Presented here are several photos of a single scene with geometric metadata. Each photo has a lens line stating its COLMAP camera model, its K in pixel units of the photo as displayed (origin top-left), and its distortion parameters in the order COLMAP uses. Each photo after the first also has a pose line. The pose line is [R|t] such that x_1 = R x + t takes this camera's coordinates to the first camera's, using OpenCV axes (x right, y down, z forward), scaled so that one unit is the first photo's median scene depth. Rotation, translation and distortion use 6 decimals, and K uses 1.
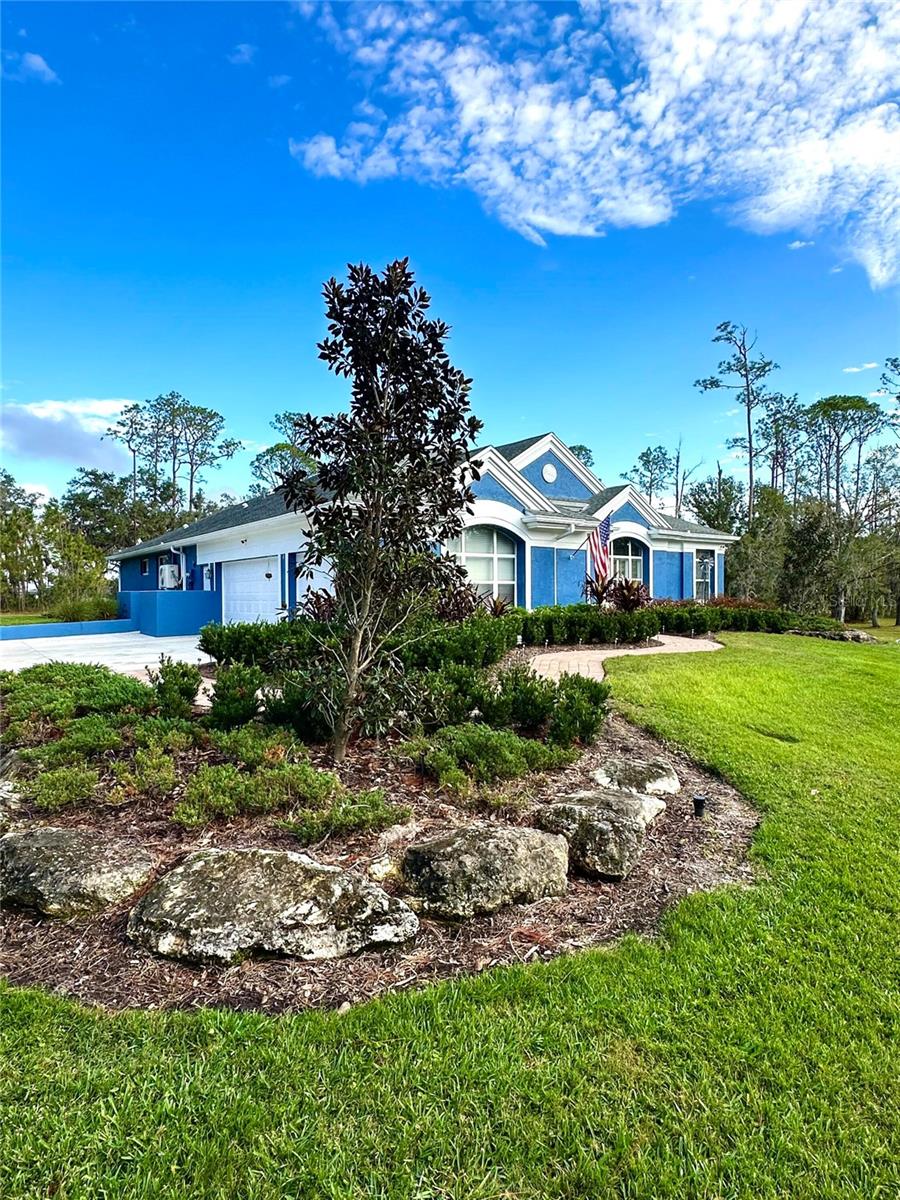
lens RADIAL K [[691.6, 0, 449.4], [0, 691.6, 593.5], [0, 0, 1]] dist [-0.001631, -0.000140]
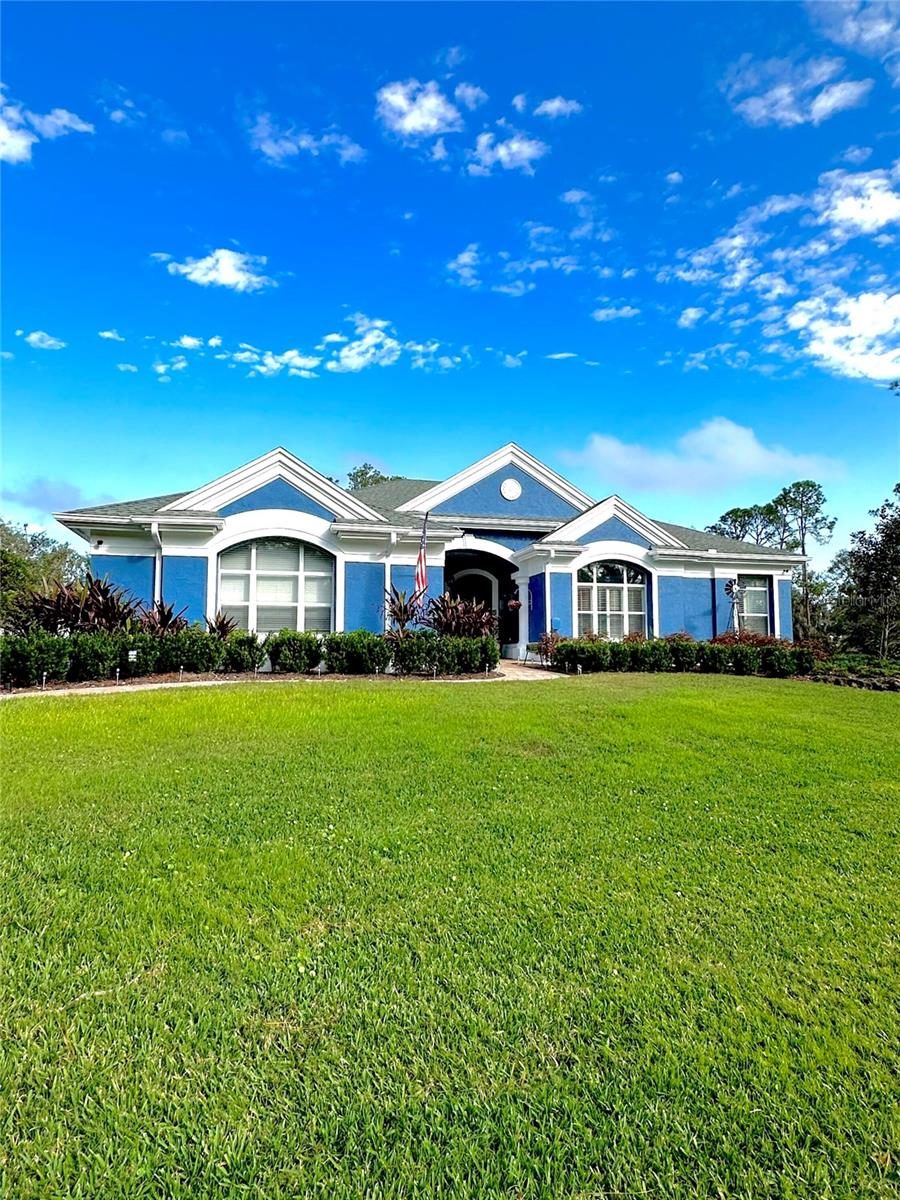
lens RADIAL K [[691.6, 0, 452.9], [0, 691.6, 605.5], [0, 0, 1]] dist [-0.001631, -0.000140]
pose [[0.931104, -0.024721, -0.363916, 0.368866], [-0.002905, 0.997166, -0.075170, 0.032556], [0.364743, 0.071048, 0.928394, 0.179730]]
